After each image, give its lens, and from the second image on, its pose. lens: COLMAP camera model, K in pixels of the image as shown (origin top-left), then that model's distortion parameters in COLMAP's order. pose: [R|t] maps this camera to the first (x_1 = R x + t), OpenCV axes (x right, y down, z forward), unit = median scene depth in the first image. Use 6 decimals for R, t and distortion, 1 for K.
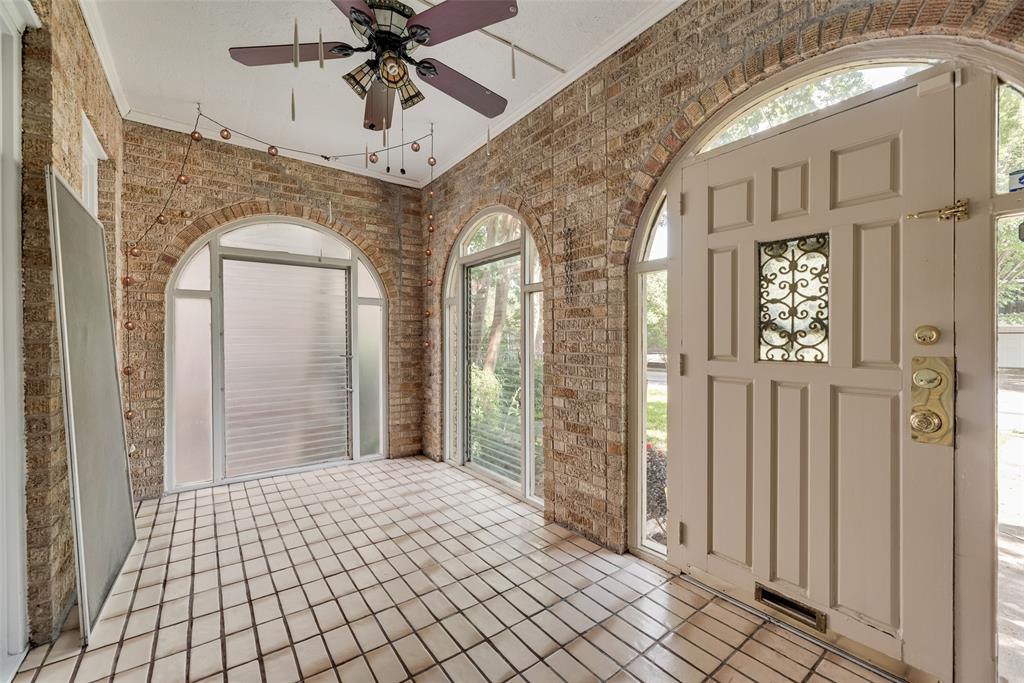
lens RADIAL K [[416.3, 0, 513.0], [0, 416.3, 348.9], [0, 0, 1]] dist [0.000302, -0.000422]
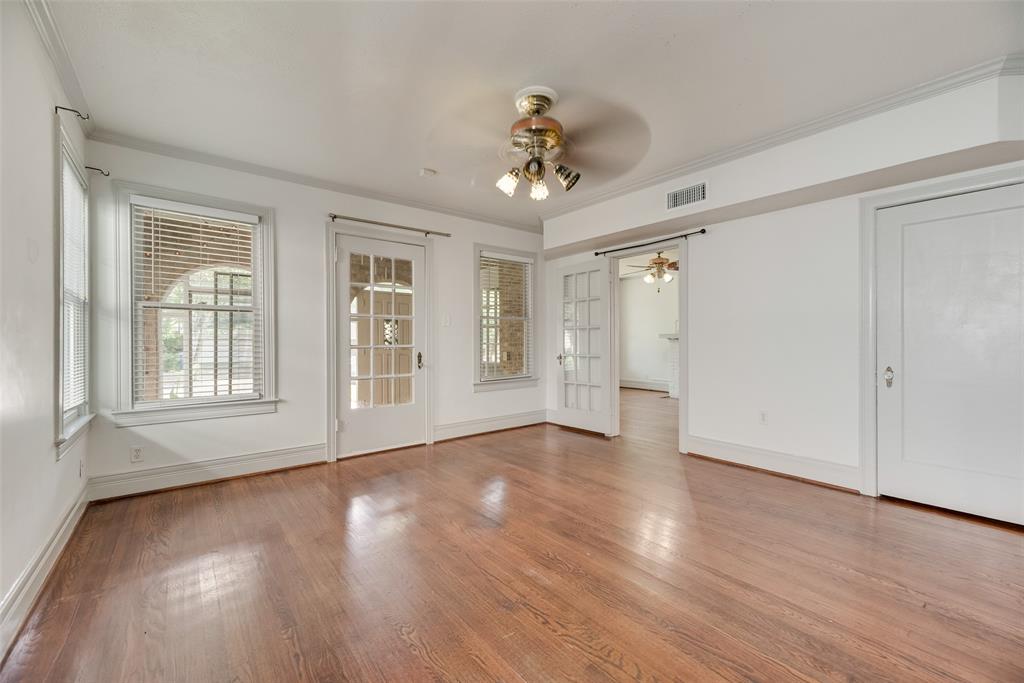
lens RADIAL K [[412.9, 0, 514.3], [0, 412.9, 344.4], [0, 0, 1]] dist [-0.001104, -0.000280]
pose [[-0.048139, -0.001169, 0.998840, -3.364497], [0.009722, 0.999951, 0.001639, -0.013857], [-0.998793, 0.009790, -0.048125, -0.020666]]
